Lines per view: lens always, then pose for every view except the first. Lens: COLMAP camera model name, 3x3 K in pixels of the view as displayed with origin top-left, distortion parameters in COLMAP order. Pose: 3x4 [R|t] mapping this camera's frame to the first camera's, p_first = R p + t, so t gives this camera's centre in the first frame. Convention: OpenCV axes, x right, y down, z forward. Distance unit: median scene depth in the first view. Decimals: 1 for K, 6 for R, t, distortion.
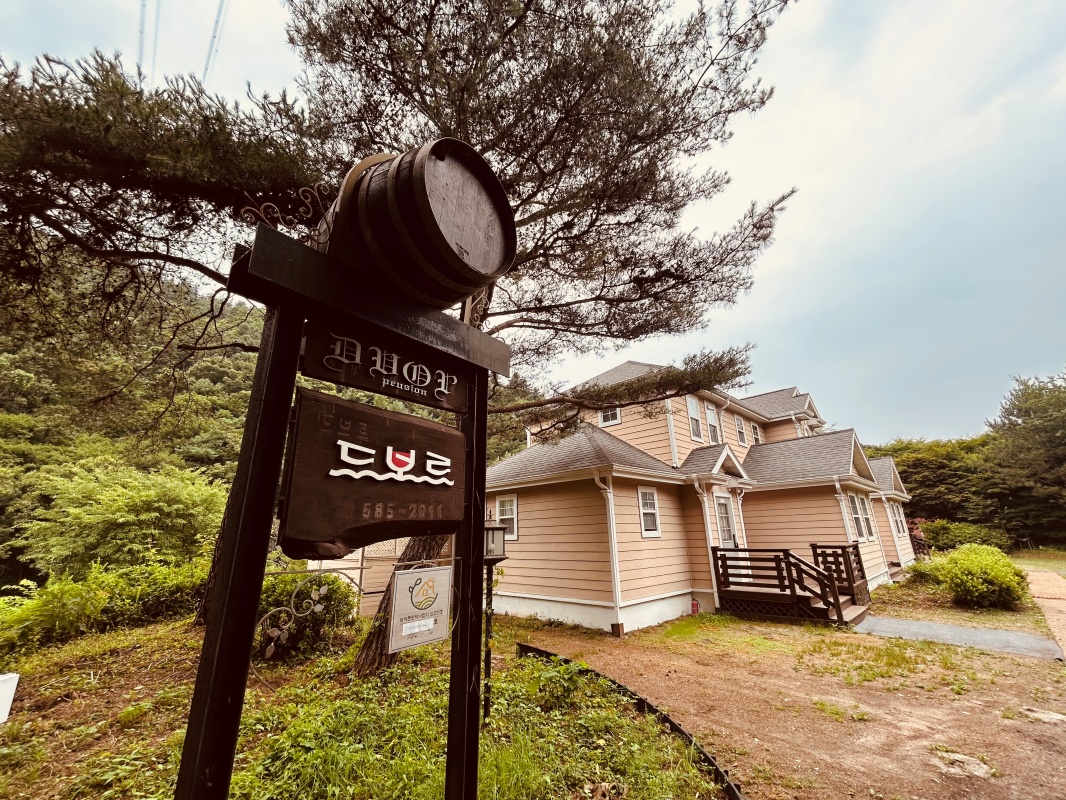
lens RADIAL K [[431.5, 0, 533.0], [0, 431.5, 400.0], [0, 0, 1]] dist [-0.001392, 0.000940]
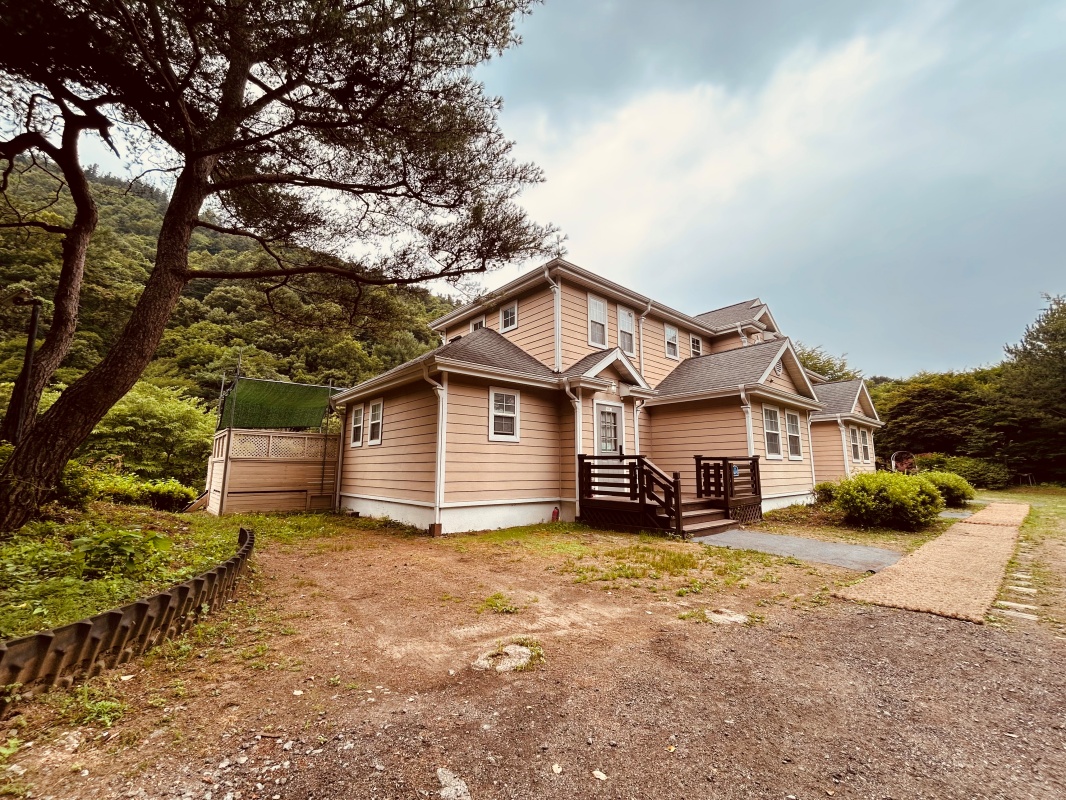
lens RADIAL K [[431.5, 0, 533.0], [0, 431.5, 400.0], [0, 0, 1]] dist [-0.001392, 0.000940]
pose [[0.997657, 0.015344, -0.066677, 0.344381], [-0.005369, 0.989080, 0.147281, 0.081109], [0.068209, -0.146577, 0.986845, 0.090899]]
